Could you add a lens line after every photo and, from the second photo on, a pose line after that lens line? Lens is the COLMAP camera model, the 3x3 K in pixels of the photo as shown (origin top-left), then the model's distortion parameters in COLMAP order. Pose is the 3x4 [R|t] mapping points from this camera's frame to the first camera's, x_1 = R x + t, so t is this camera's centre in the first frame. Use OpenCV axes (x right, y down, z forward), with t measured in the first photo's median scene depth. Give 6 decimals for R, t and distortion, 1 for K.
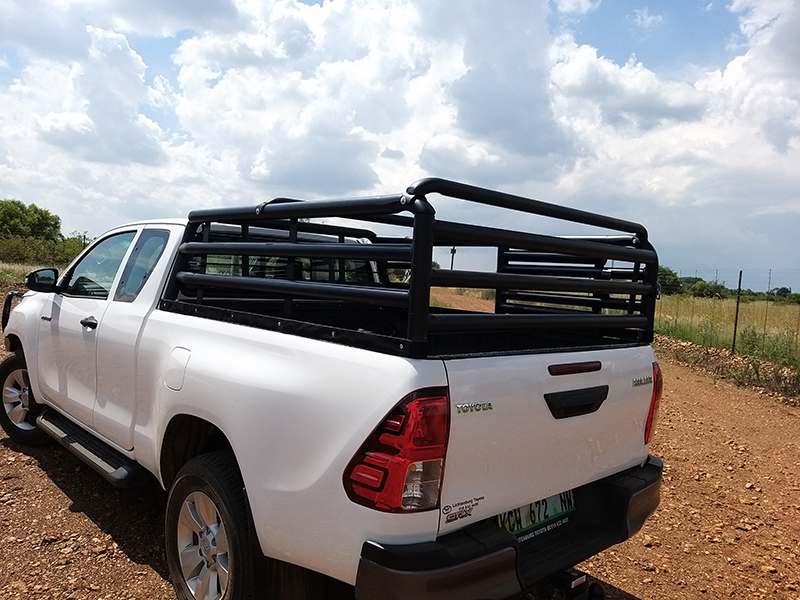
lens RADIAL K [[629.6, 0, 397.2], [0, 629.6, 298.4], [0, 0, 1]] dist [0.006072, -0.042489]
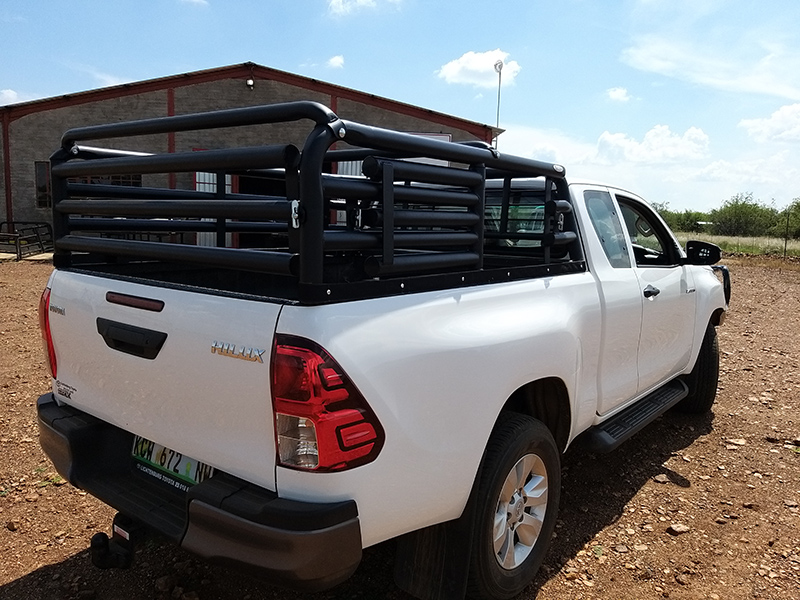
lens RADIAL K [[629.6, 0, 397.0], [0, 629.6, 301.9], [0, 0, 1]] dist [0.006072, -0.042489]
pose [[0.108234, 0.055626, -0.992568, 1.154397], [-0.038388, 0.997923, 0.051740, 0.045114], [0.993384, 0.032502, 0.110145, 1.206226]]
